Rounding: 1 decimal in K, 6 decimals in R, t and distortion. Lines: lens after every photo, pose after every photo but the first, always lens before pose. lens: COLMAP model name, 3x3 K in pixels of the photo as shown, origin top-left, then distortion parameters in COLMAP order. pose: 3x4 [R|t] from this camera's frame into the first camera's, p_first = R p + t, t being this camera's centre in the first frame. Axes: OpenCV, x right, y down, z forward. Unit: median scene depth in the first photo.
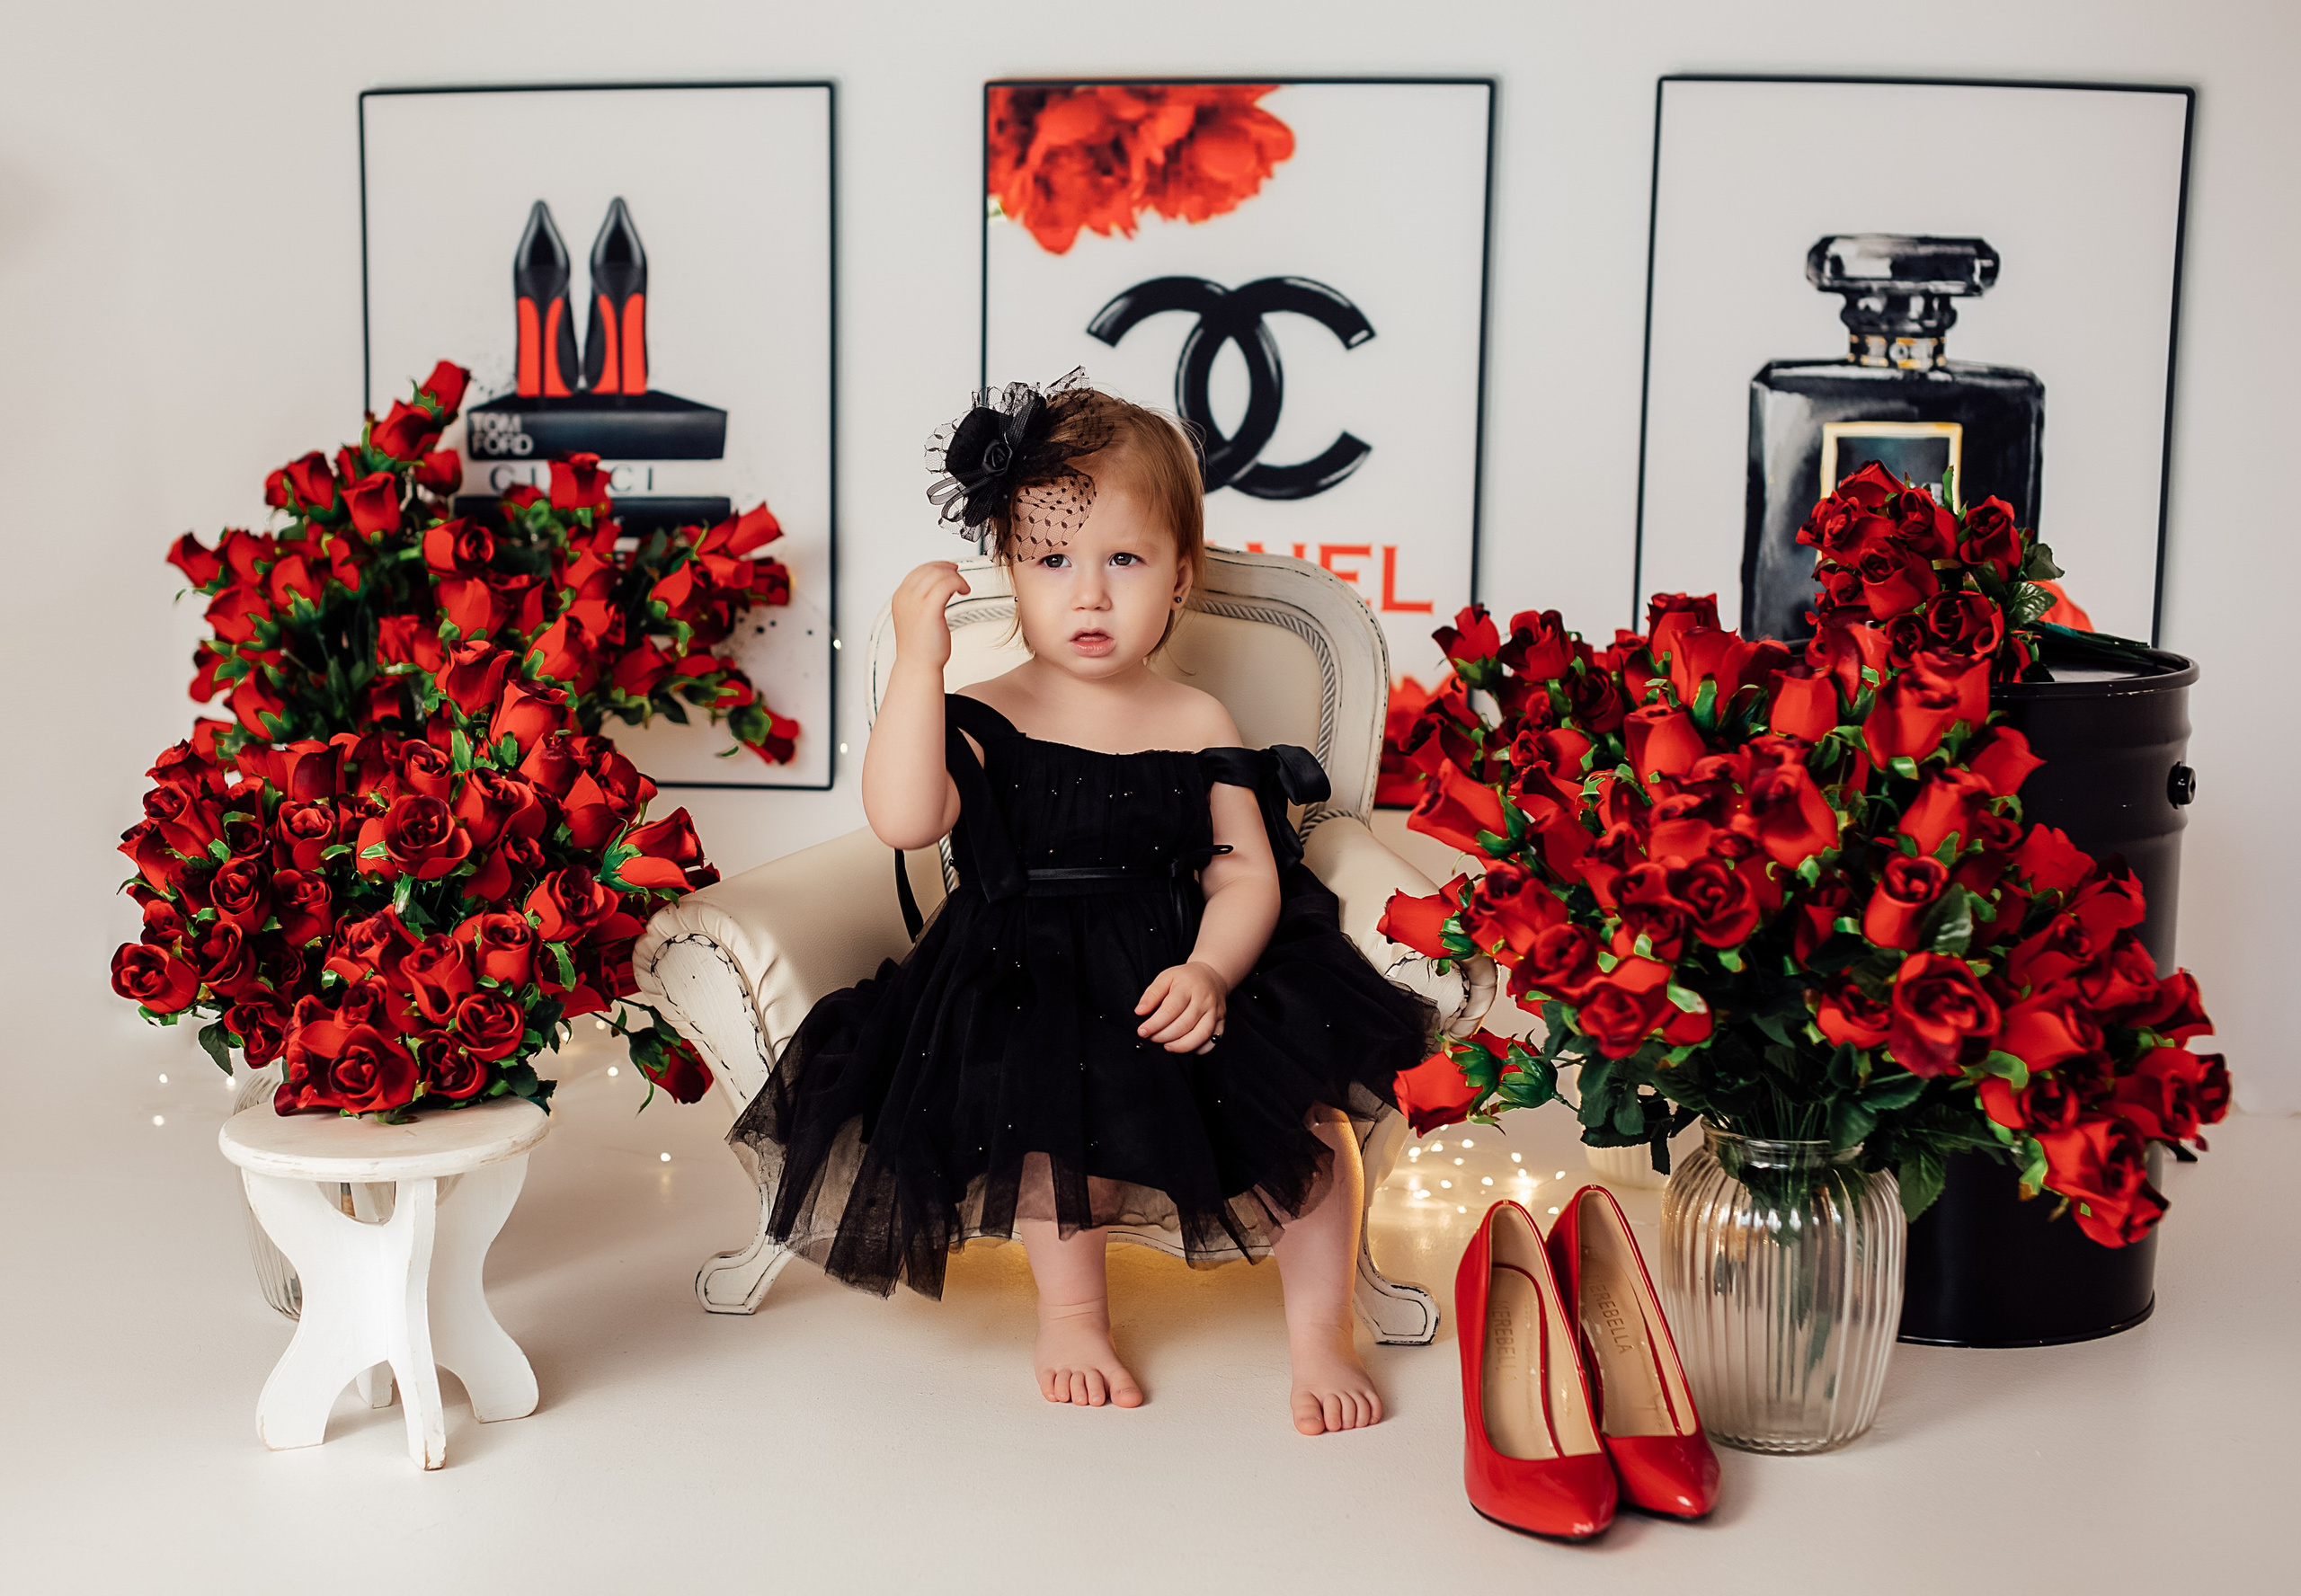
lens RADIAL K [[3530.9, 0, 1003.0], [0, 3530.9, 743.2], [0, 0, 1]] dist [-0.125211, 0.077837]
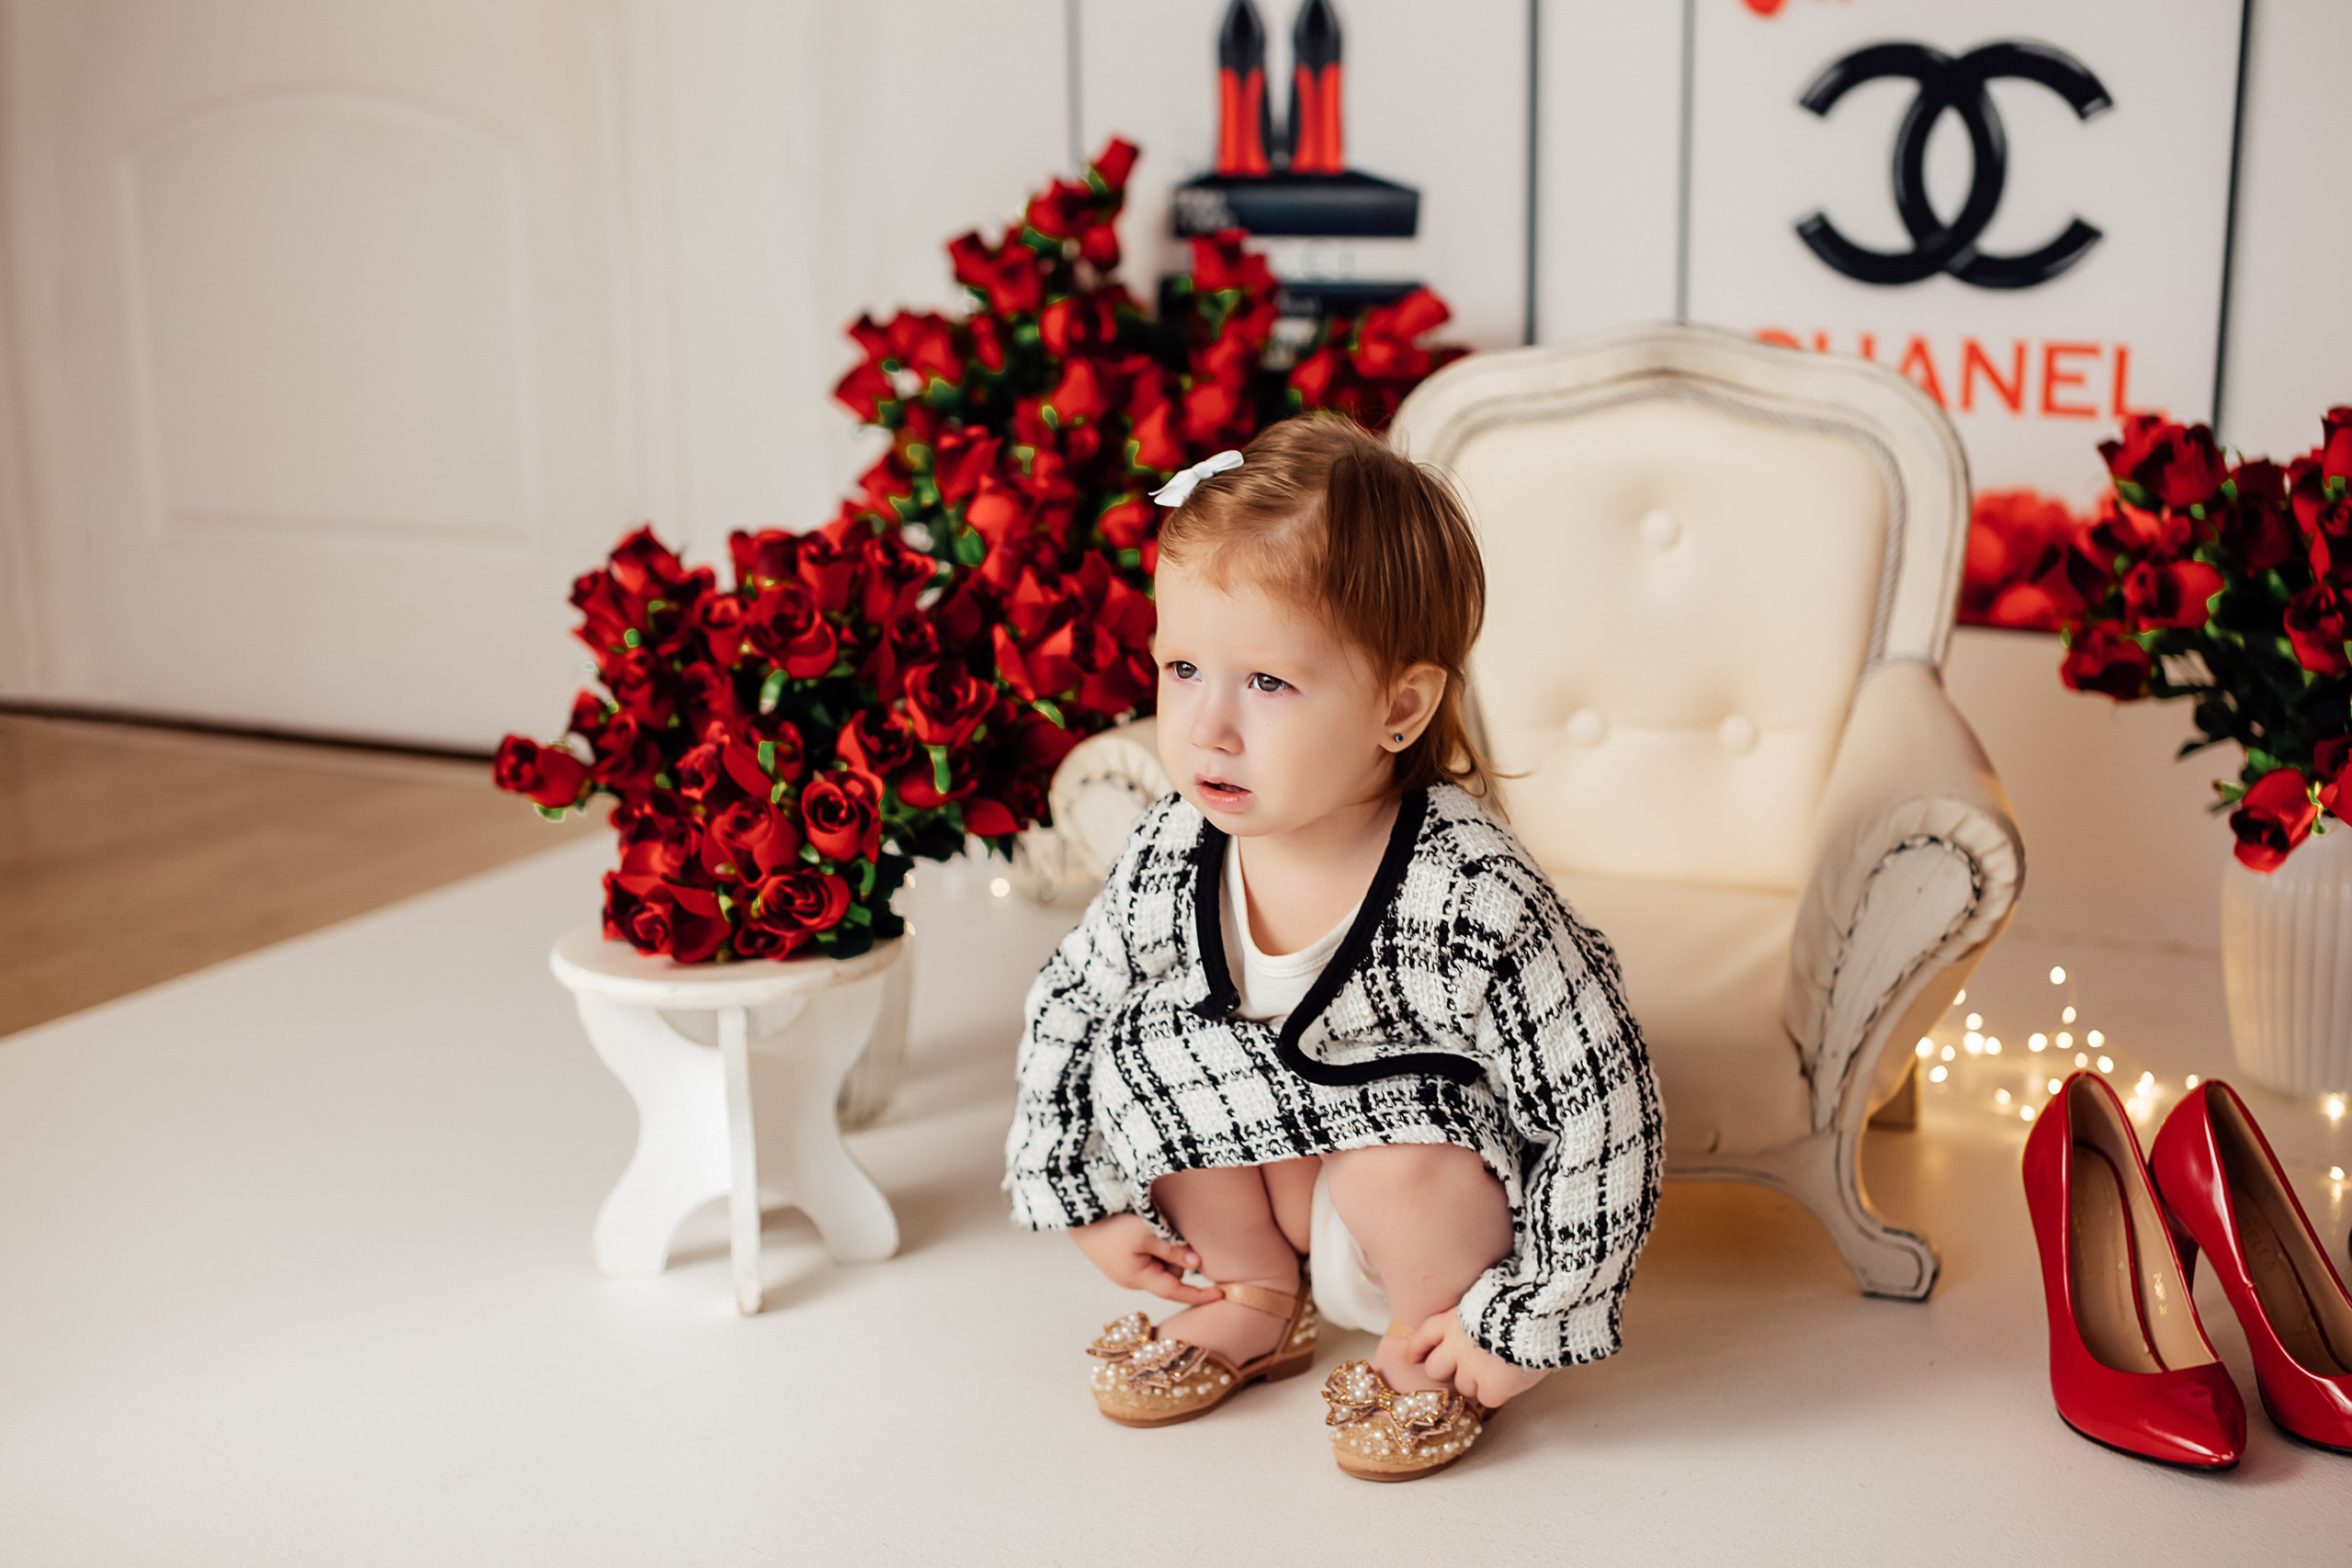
lens RADIAL K [[3190.2, 0, 1186.4], [0, 3190.2, 783.4], [0, 0, 1]] dist [-0.149253, 0.290510]
pose [[0.948368, 0.058002, -0.311825, 0.141807], [-0.032083, 0.995637, 0.087620, -0.008279], [0.315546, -0.073091, 0.946091, 0.168787]]
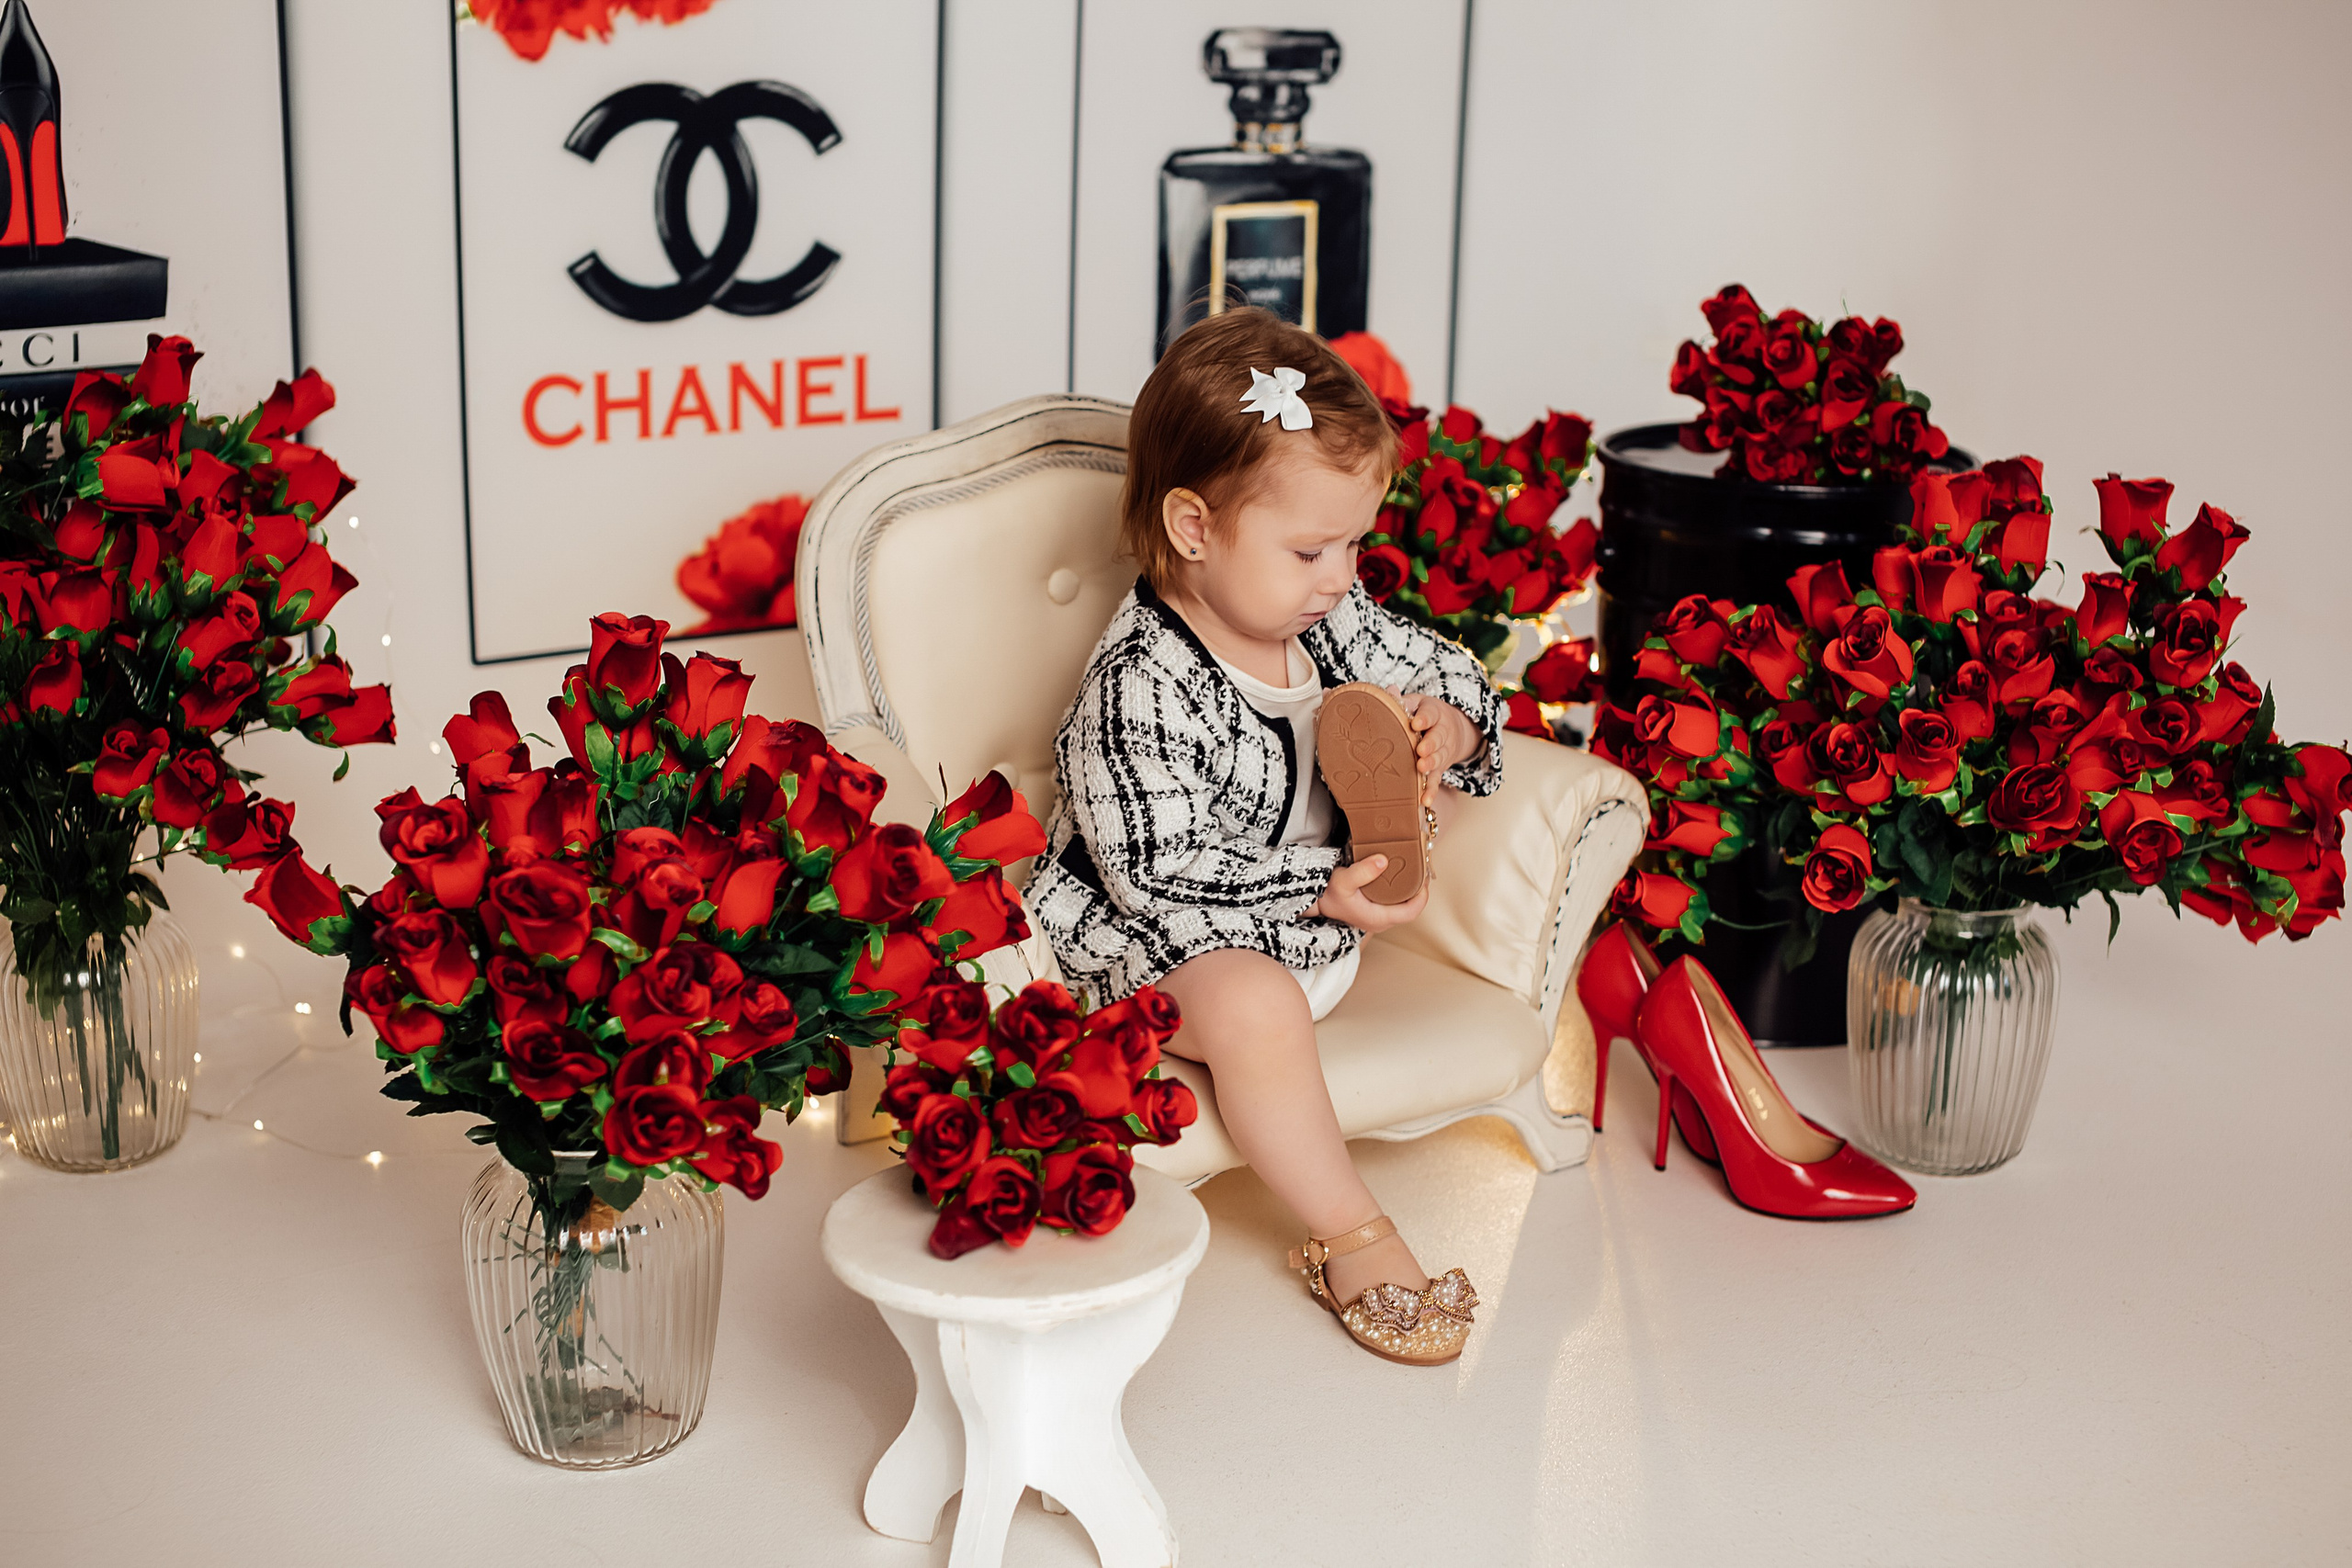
lens RADIAL K [[3190.2, 0, 1186.4], [0, 3190.2, 783.4], [0, 0, 1]] dist [-0.149253, 0.290510]
pose [[0.711680, -0.175211, 0.680304, -0.452732], [0.075408, 0.981856, 0.173989, -0.086929], [-0.698445, -0.072524, 0.711979, 0.303593]]
